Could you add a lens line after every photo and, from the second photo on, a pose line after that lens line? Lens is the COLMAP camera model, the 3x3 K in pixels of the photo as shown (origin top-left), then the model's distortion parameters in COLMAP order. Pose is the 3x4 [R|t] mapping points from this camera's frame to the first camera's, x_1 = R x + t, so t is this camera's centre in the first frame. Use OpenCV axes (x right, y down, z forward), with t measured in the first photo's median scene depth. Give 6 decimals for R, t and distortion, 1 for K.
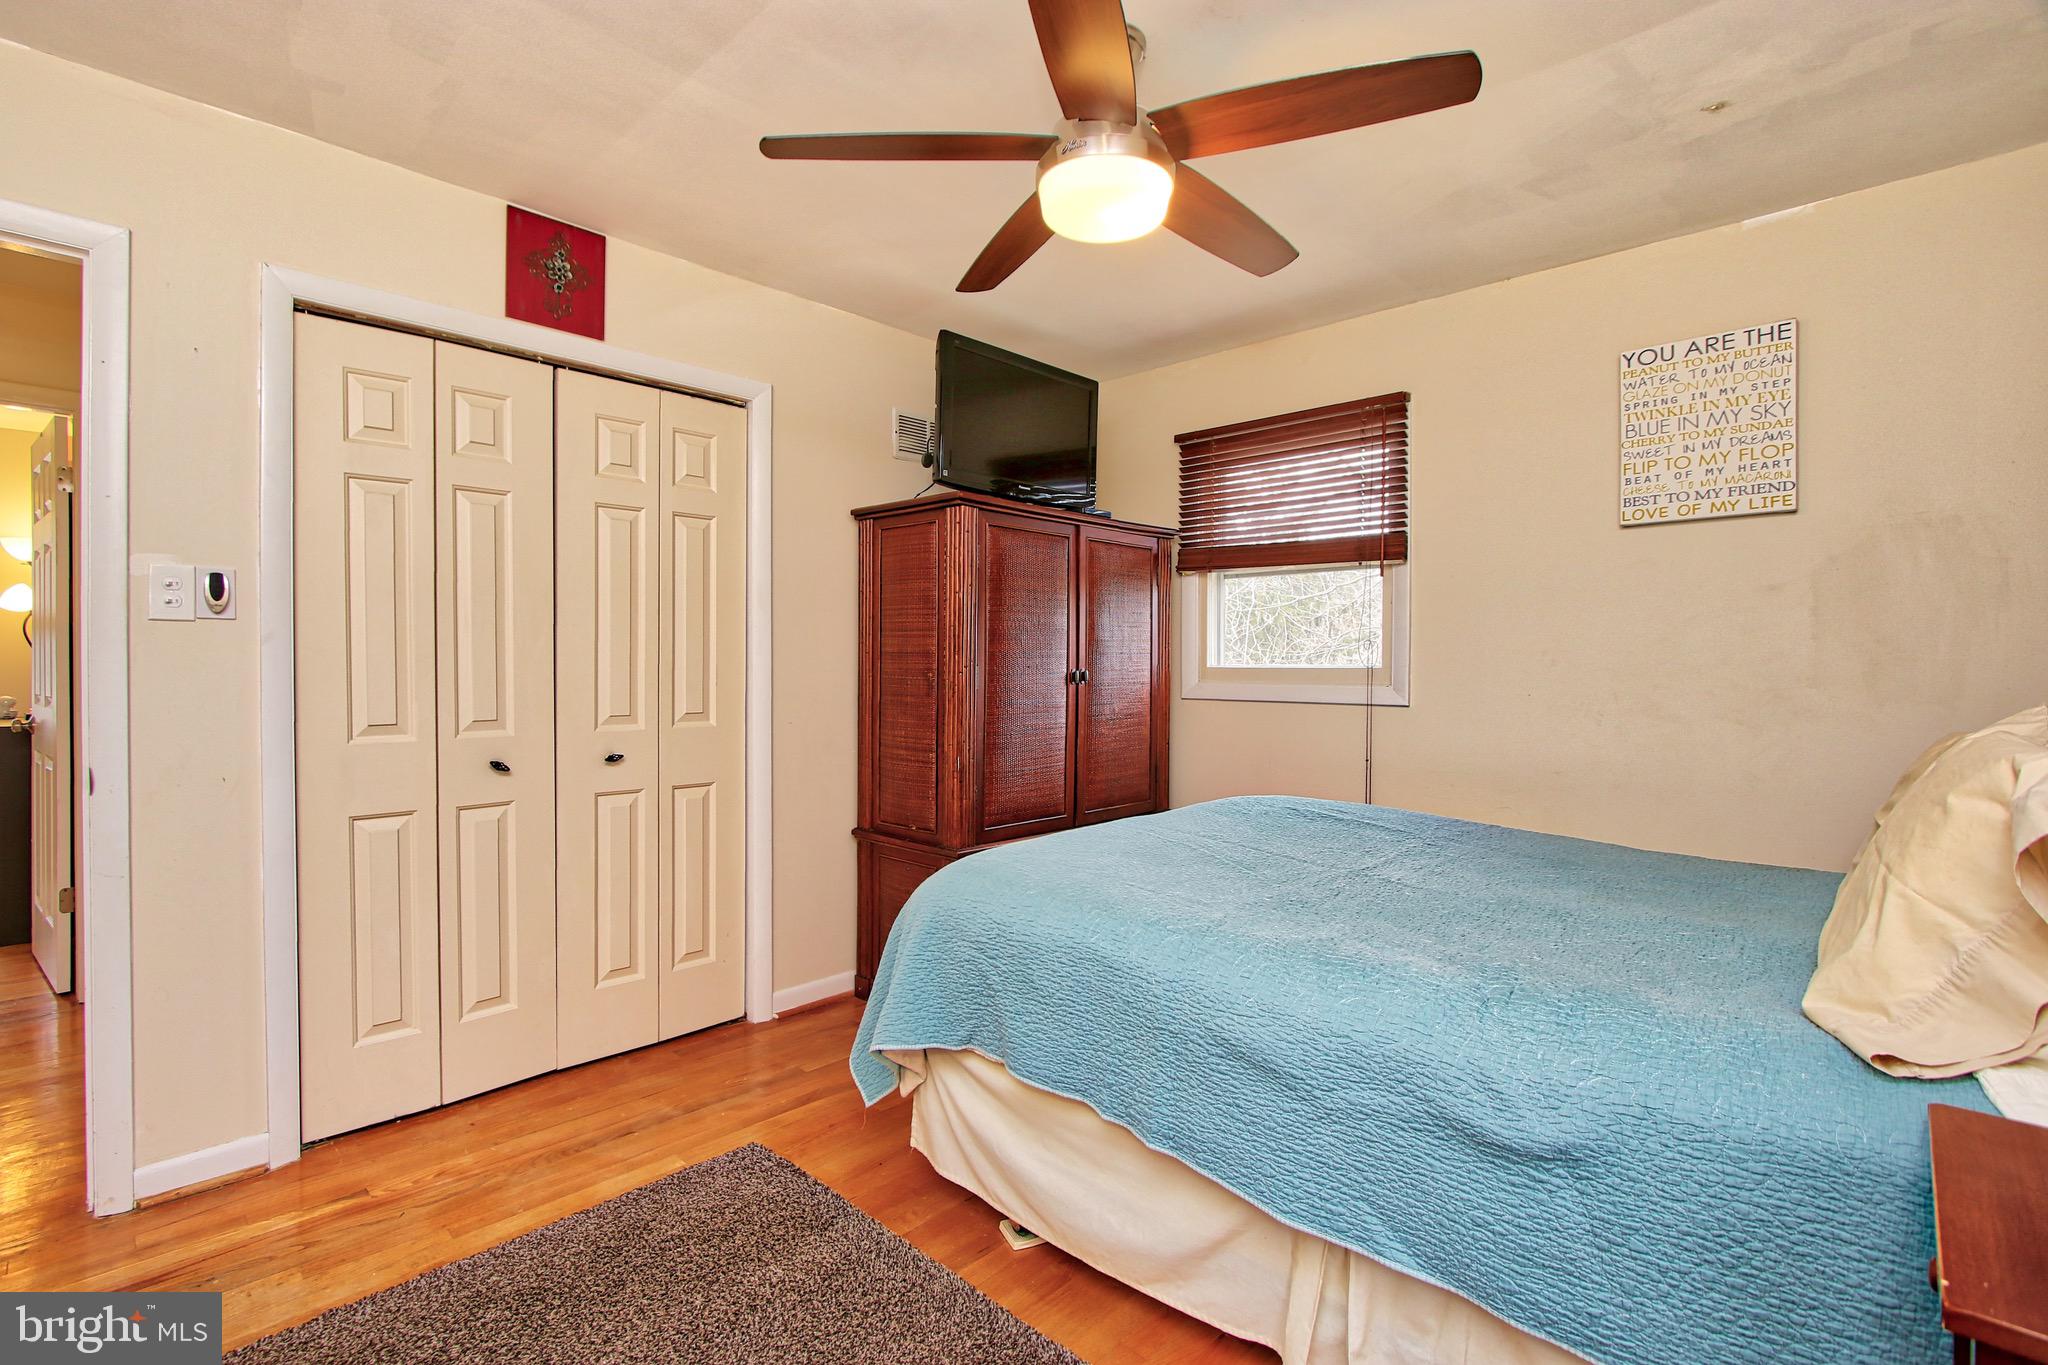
lens RADIAL K [[950.5, 0, 1003.6], [0, 950.5, 684.0], [0, 0, 1]] dist [-0.014338, -0.000200]
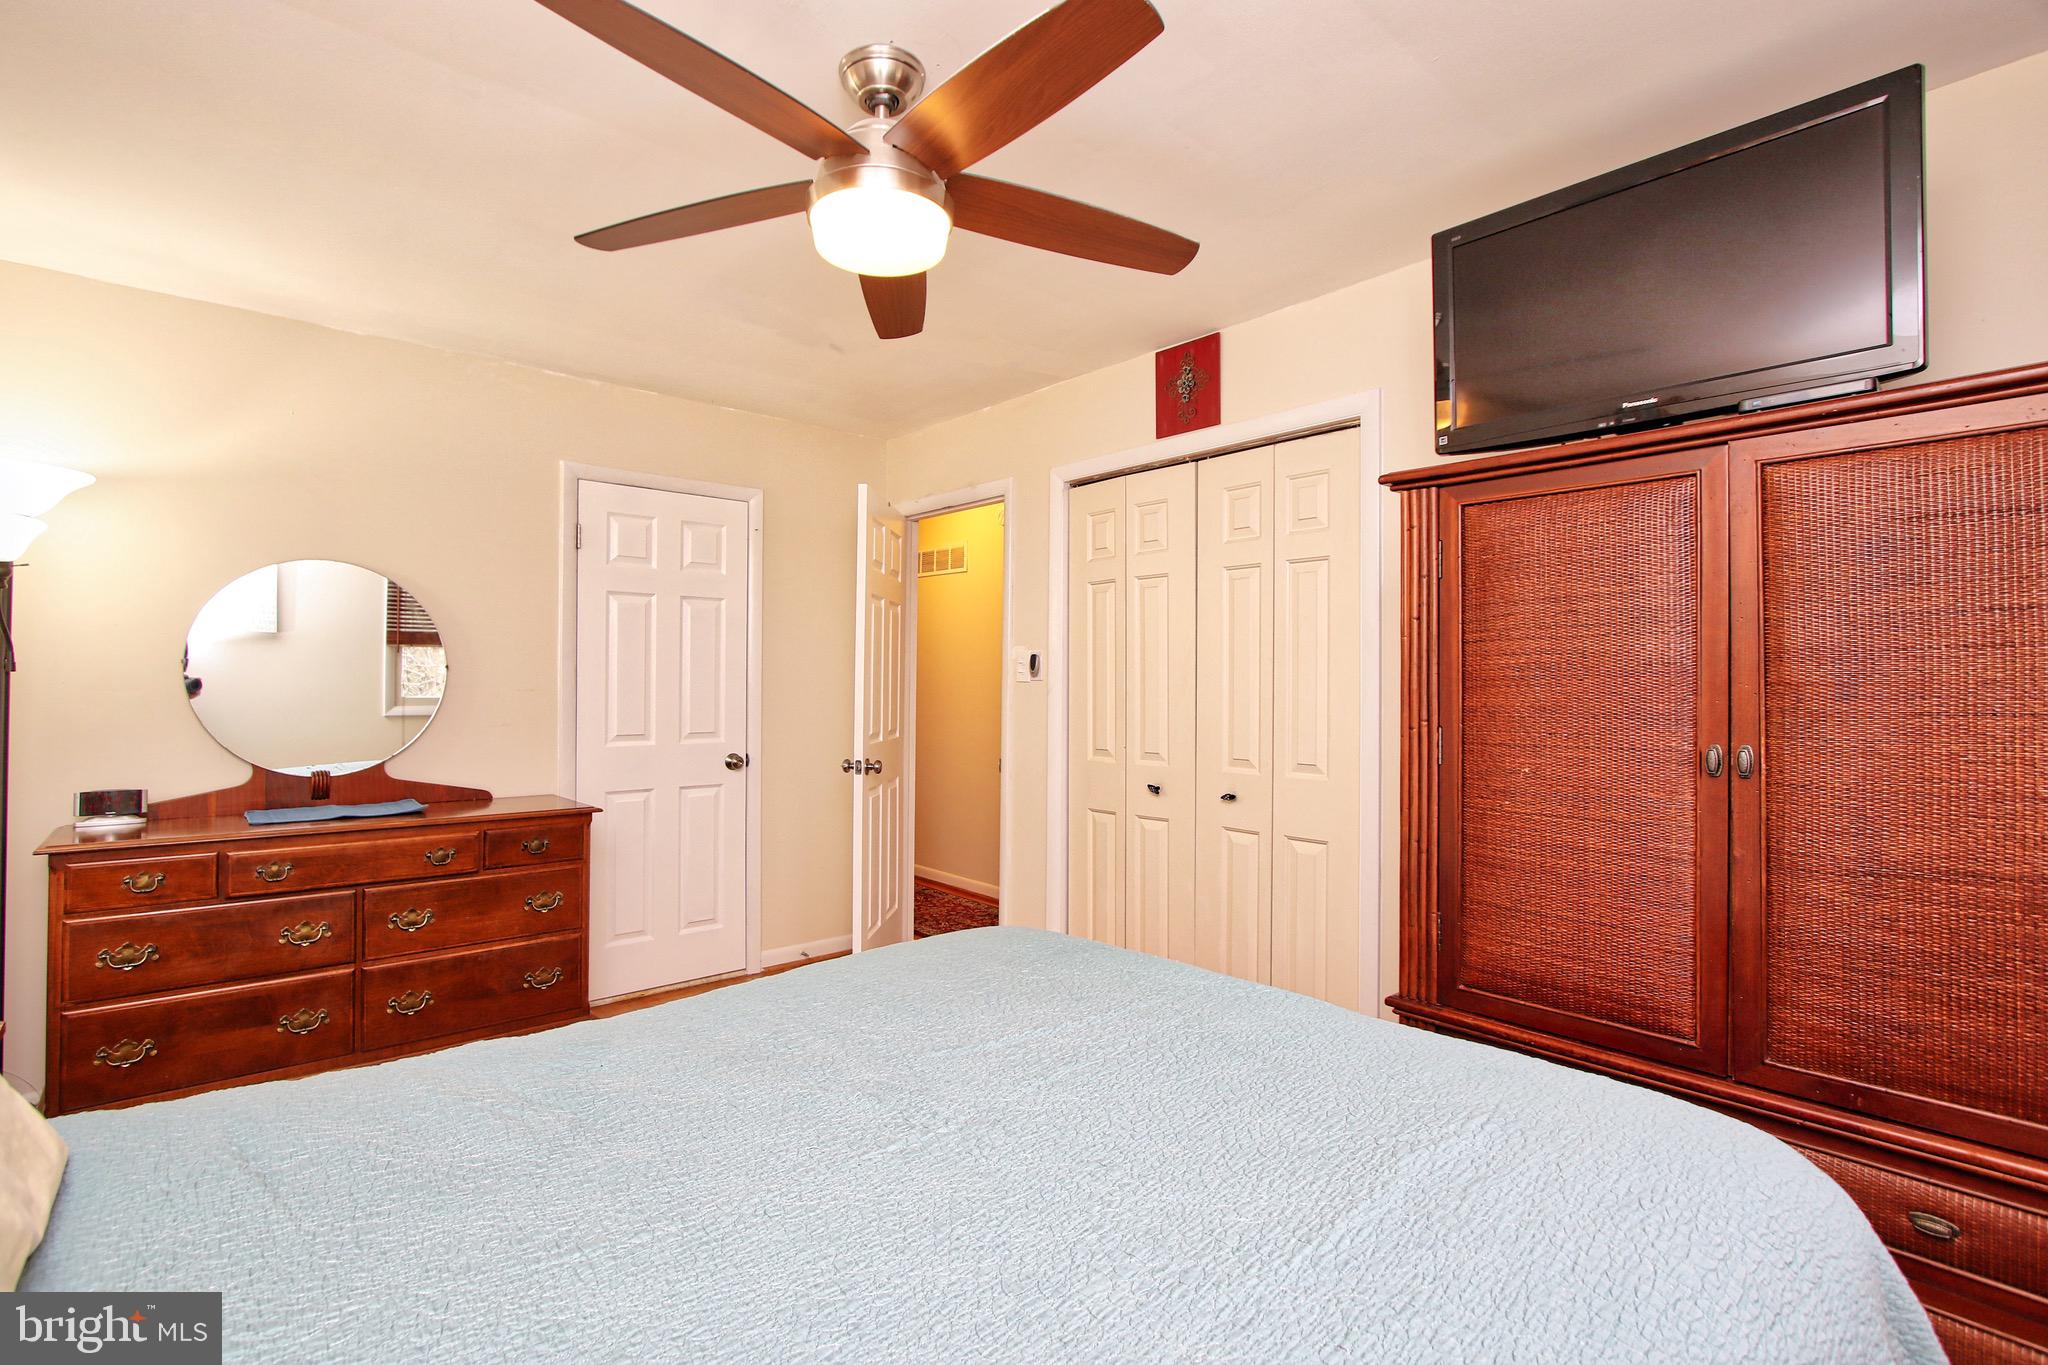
lens RADIAL K [[950.5, 0, 1003.6], [0, 950.5, 684.0], [0, 0, 1]] dist [-0.014338, -0.000200]
pose [[-0.094655, -0.005127, -0.995497, 0.496574], [-0.028286, 0.999597, -0.002459, -0.029856], [0.995108, 0.027926, -0.094761, 0.589926]]
